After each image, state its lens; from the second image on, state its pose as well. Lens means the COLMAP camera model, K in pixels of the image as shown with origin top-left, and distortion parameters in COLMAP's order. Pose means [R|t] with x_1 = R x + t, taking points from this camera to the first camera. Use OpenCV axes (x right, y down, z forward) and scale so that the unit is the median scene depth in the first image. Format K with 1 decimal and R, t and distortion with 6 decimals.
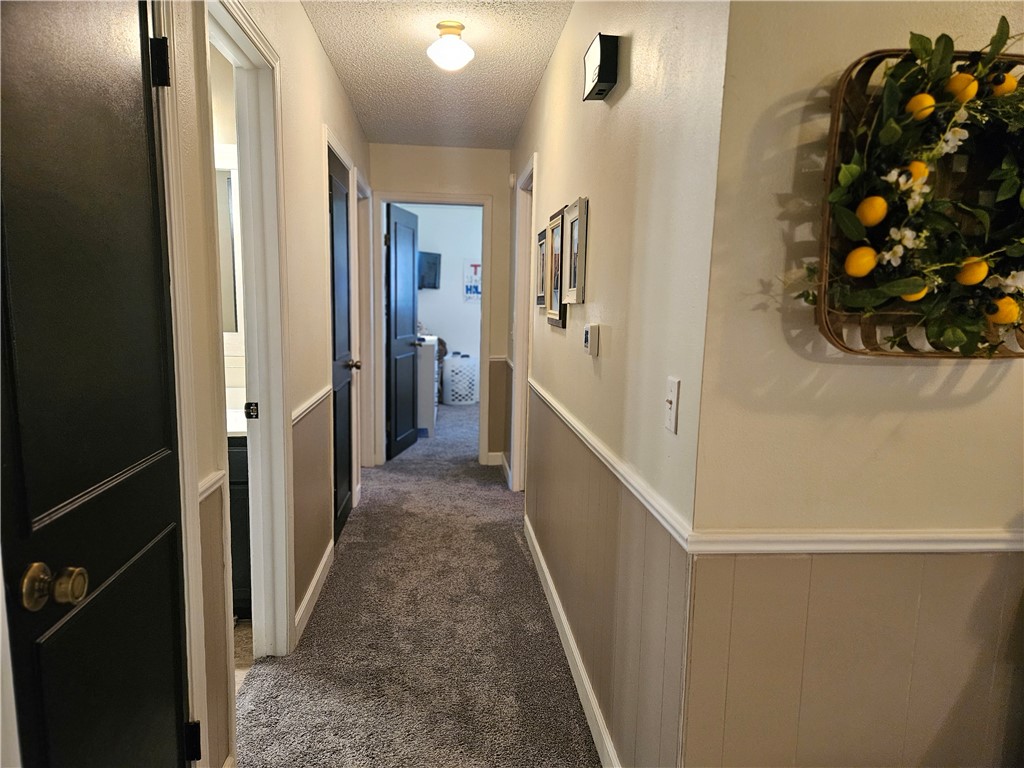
lens RADIAL K [[676.5, 0, 506.4], [0, 676.5, 390.0], [0, 0, 1]] dist [0.086779, -0.070698]
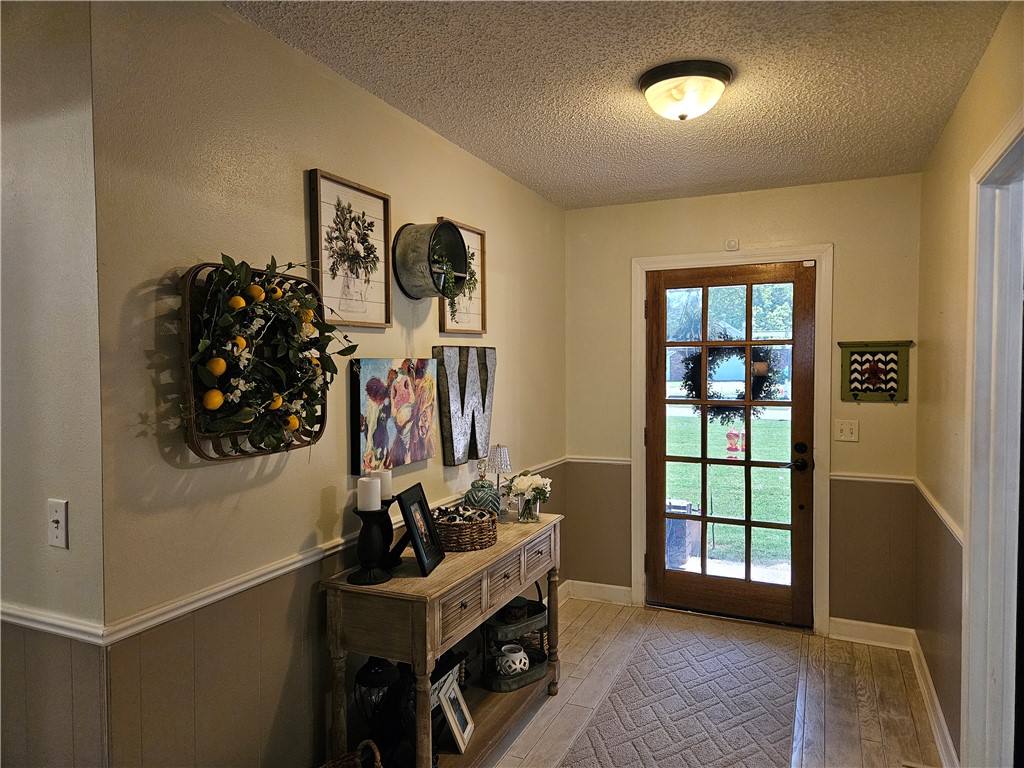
lens RADIAL K [[676.5, 0, 506.4], [0, 676.5, 390.0], [0, 0, 1]] dist [0.086779, -0.070698]
pose [[0.503814, -0.058888, 0.861802, -0.415183], [0.135708, 0.990680, -0.011642, -0.097988], [-0.853085, 0.122819, 0.507110, -0.272987]]
